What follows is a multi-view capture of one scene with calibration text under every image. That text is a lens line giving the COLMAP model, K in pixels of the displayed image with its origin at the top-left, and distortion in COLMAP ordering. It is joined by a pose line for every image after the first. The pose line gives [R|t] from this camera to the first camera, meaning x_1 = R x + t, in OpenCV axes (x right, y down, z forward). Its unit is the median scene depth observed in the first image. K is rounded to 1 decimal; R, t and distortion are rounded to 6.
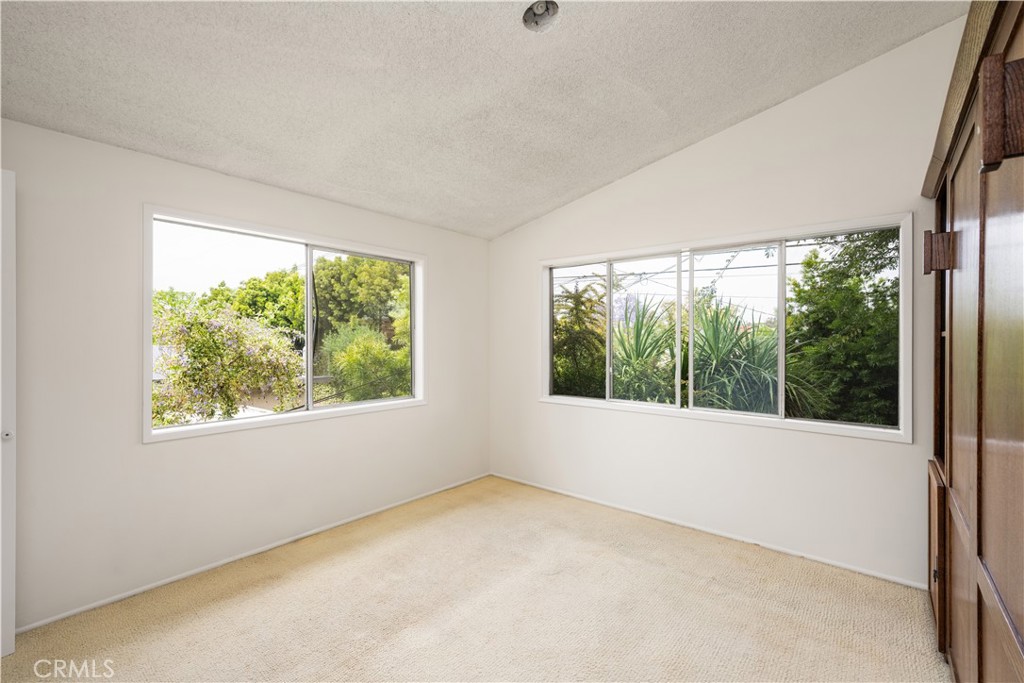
lens RADIAL K [[443.4, 0, 513.3], [0, 443.4, 341.3], [0, 0, 1]] dist [0.004231, -0.000094]
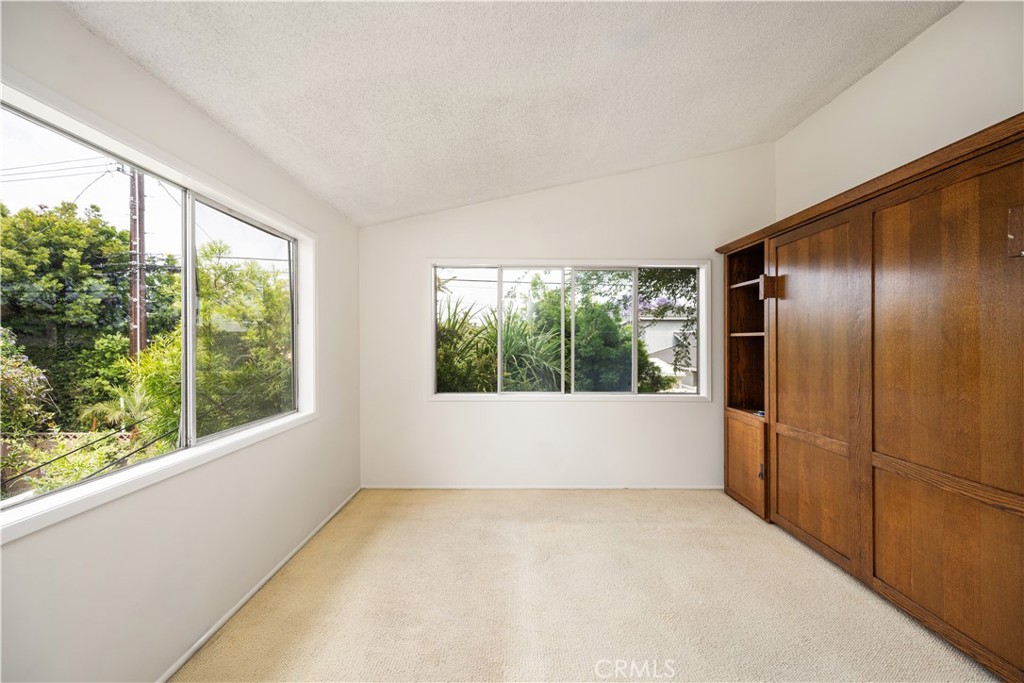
lens RADIAL K [[400.0, 0, 513.0], [0, 400.0, 340.1], [0, 0, 1]] dist [-0.001098, -0.000053]
pose [[0.771979, -0.001361, 0.635647, -0.445083], [0.001978, 0.999998, -0.000262, 0.000918], [-0.635646, 0.001460, 0.771980, 0.241115]]
